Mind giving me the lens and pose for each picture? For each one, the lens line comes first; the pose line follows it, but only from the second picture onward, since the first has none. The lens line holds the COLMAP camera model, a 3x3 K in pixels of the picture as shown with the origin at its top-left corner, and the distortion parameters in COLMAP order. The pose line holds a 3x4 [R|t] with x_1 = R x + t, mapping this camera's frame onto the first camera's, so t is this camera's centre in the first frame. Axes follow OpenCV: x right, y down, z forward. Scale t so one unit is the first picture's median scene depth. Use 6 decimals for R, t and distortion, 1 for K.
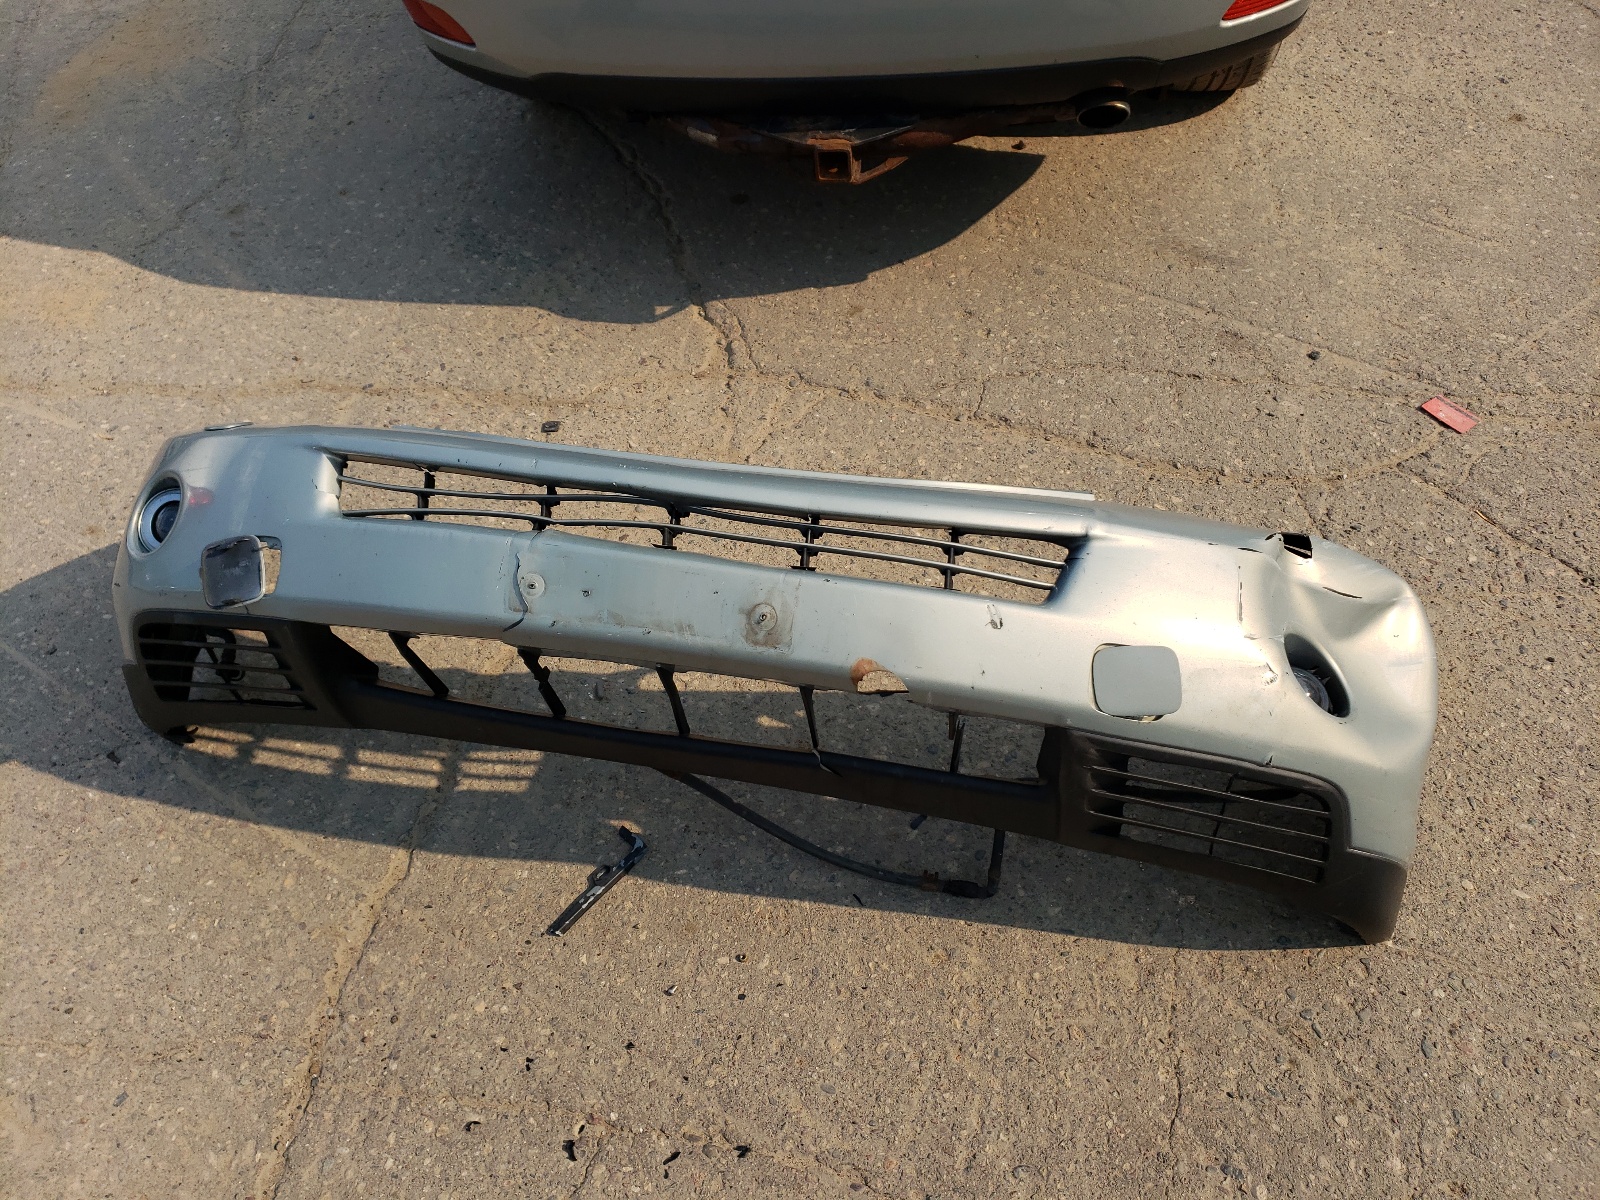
lens RADIAL K [[1271.0, 0, 800.0], [0, 1271.0, 600.0], [0, 0, 1]] dist [-0.007307, 0.033678]
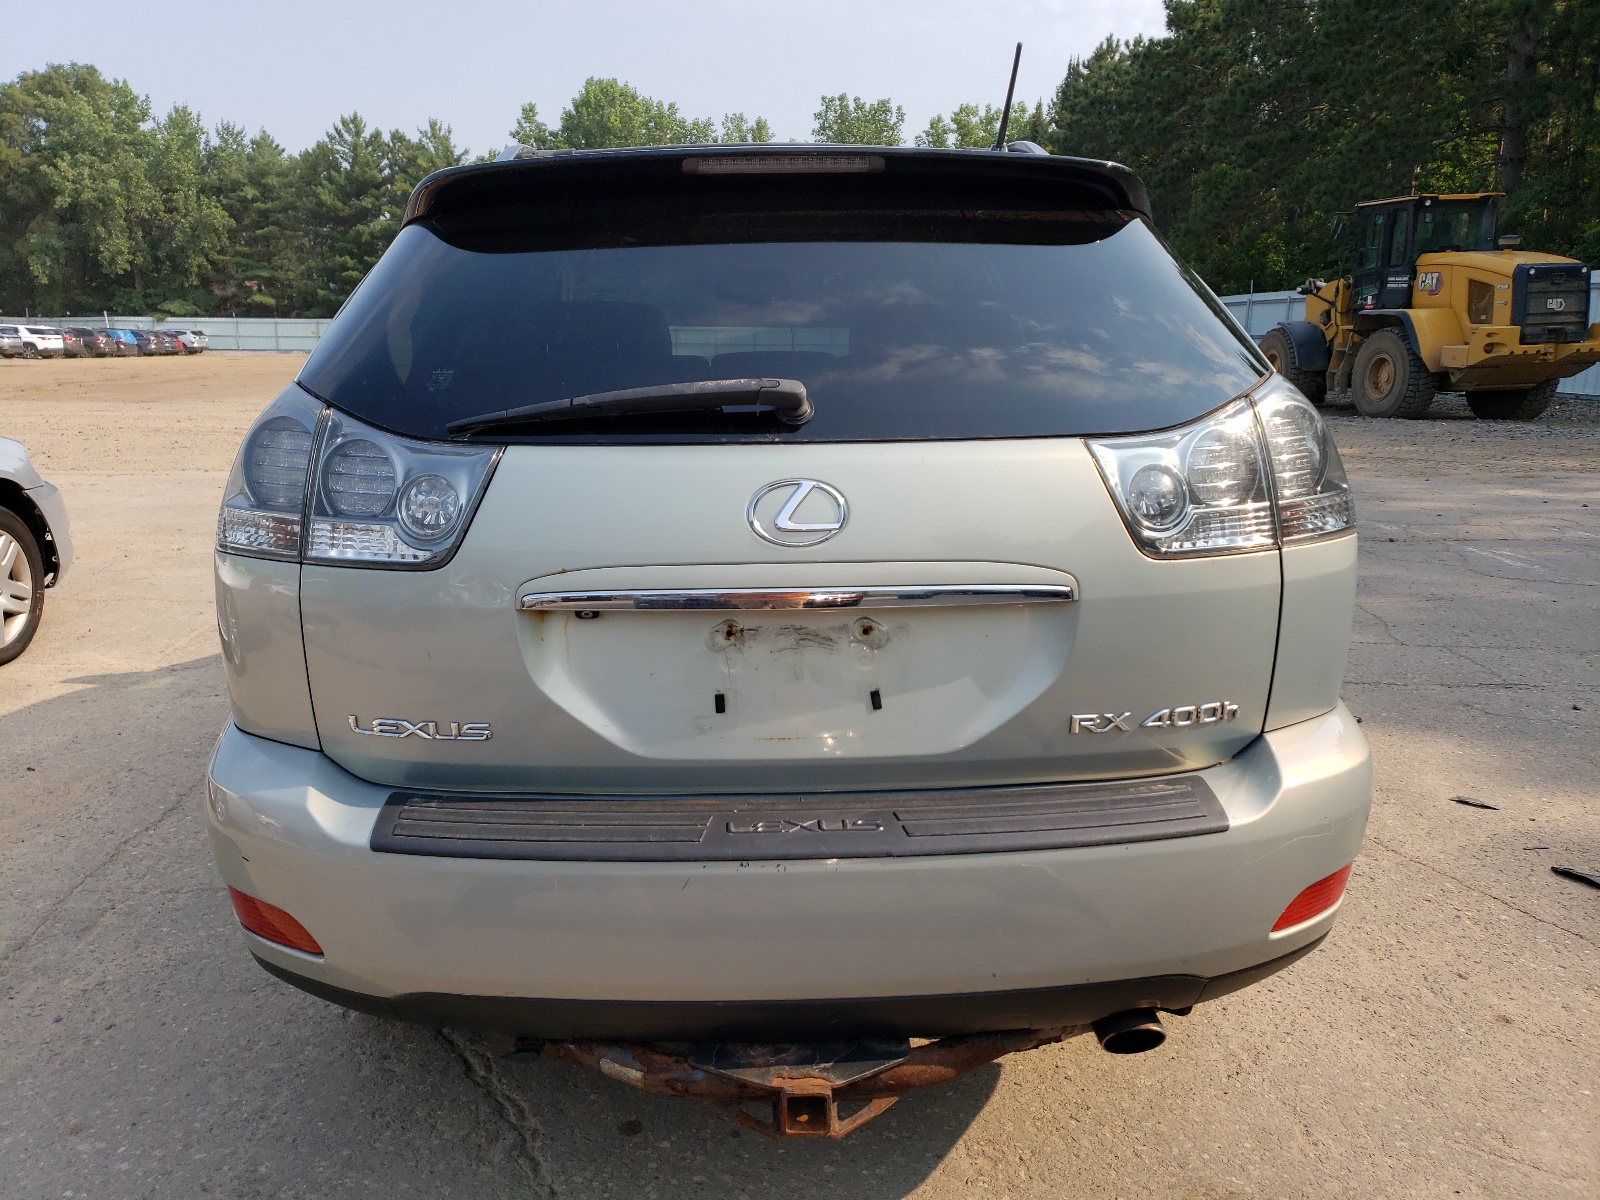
lens RADIAL K [[1271.0, 0, 800.0], [0, 1271.0, 600.0], [0, 0, 1]] dist [-0.007307, 0.033678]
pose [[0.985907, 0.042250, 0.161871, -0.086987], [0.061970, 0.806517, -0.587954, -0.117611], [-0.155393, 0.589699, 0.792532, 0.188541]]
